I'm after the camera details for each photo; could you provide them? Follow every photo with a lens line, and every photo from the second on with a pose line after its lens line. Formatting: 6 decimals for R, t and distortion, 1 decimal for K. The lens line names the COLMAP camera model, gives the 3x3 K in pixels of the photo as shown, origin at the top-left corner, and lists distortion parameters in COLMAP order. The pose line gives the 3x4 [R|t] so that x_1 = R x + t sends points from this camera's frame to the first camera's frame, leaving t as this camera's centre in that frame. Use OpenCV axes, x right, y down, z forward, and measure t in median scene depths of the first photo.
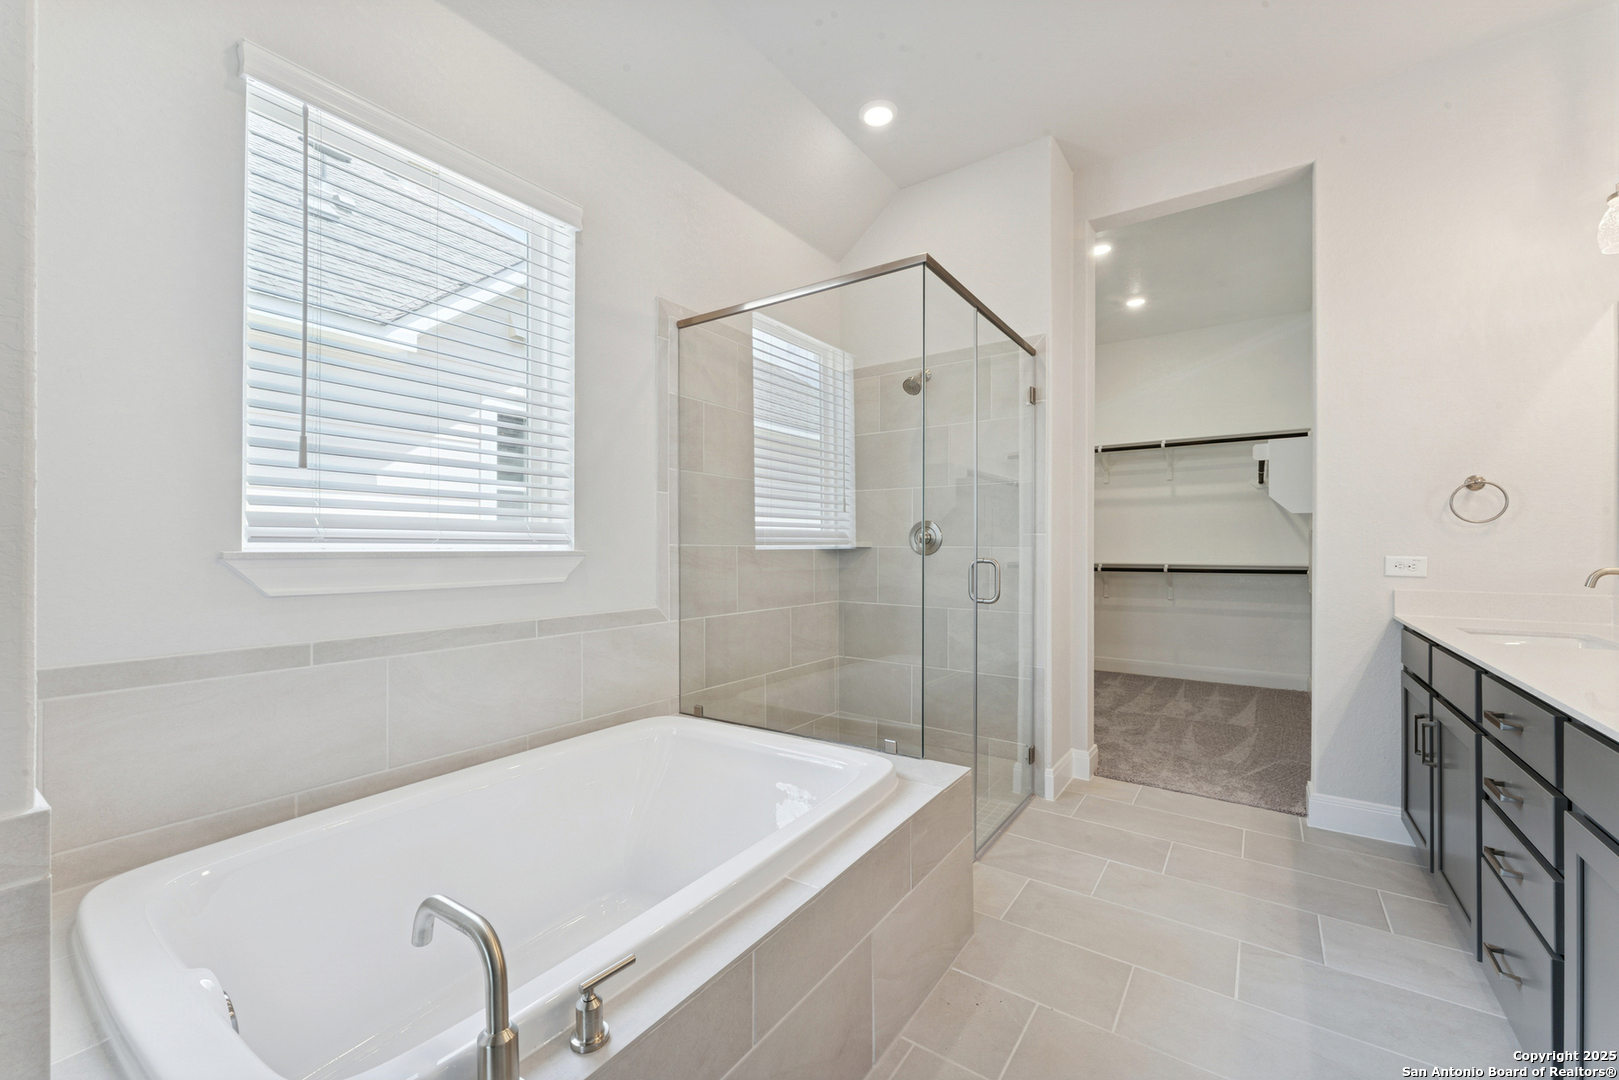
lens RADIAL K [[651.8, 0, 807.8], [0, 651.8, 545.5], [0, 0, 1]] dist [-0.000979, -0.000464]
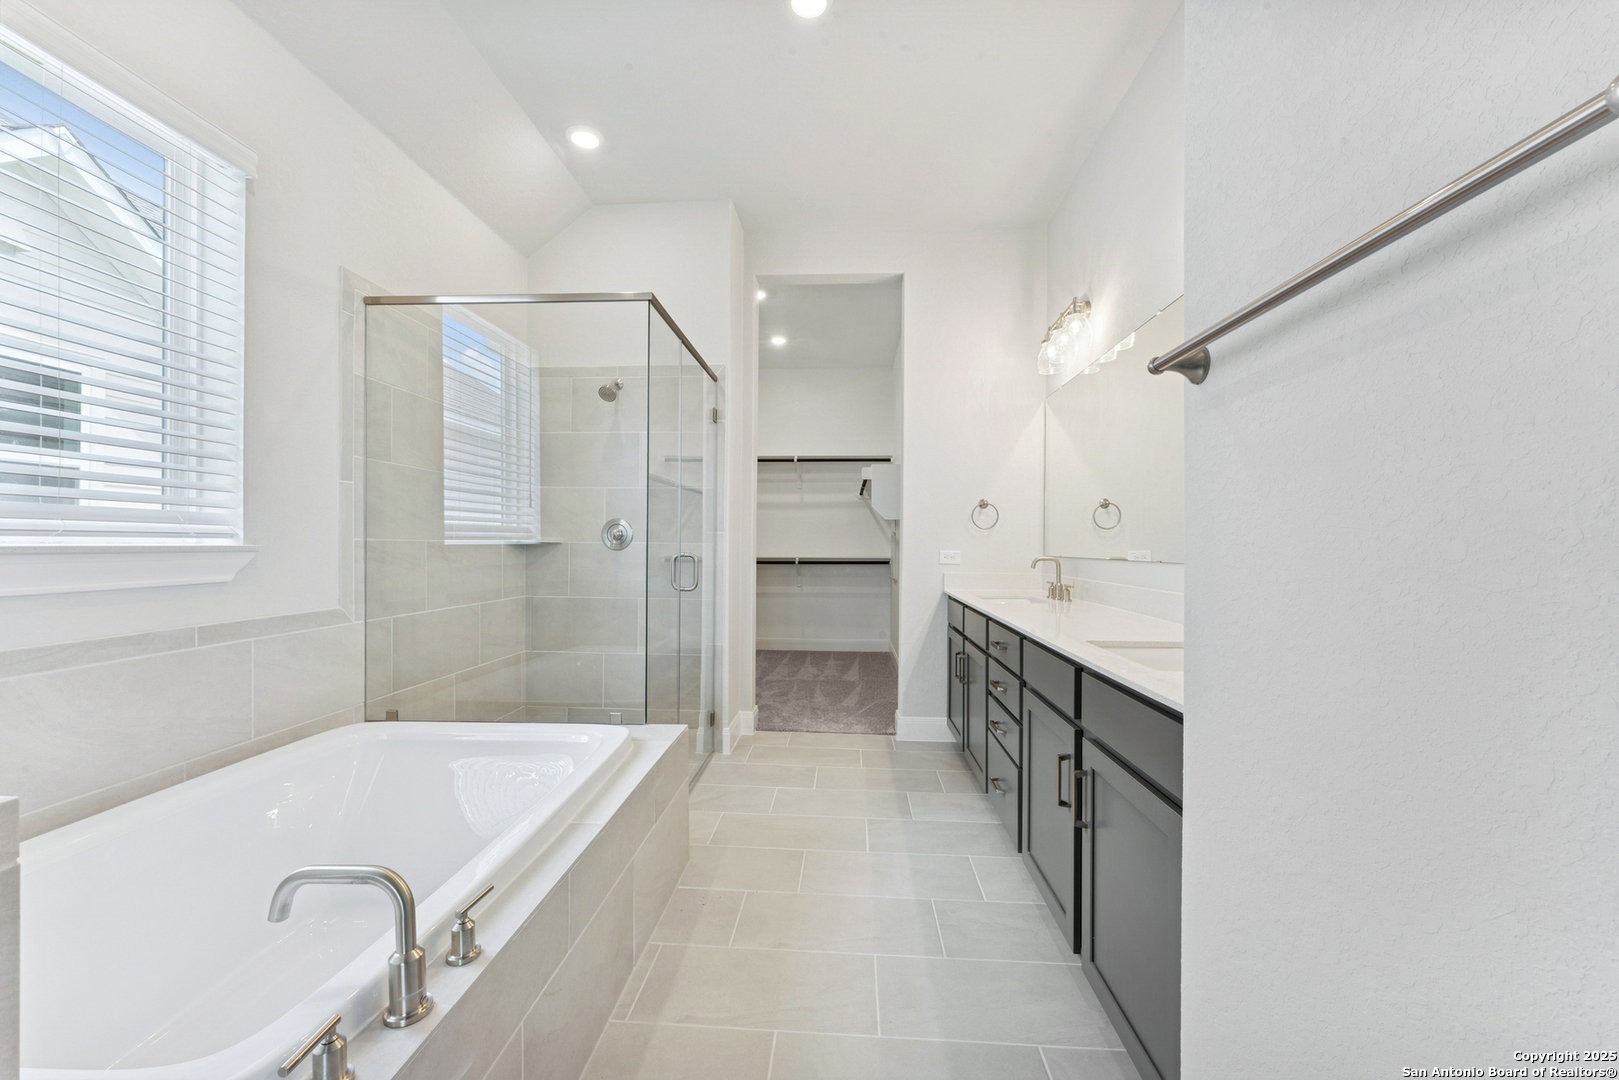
lens RADIAL K [[651.8, 0, 807.8], [0, 651.8, 545.5], [0, 0, 1]] dist [-0.000979, -0.000464]
pose [[0.854804, 0.002394, 0.518946, -0.135777], [-0.005909, 0.999969, 0.005121, -0.000714], [-0.518918, -0.007444, 0.854792, -0.110739]]
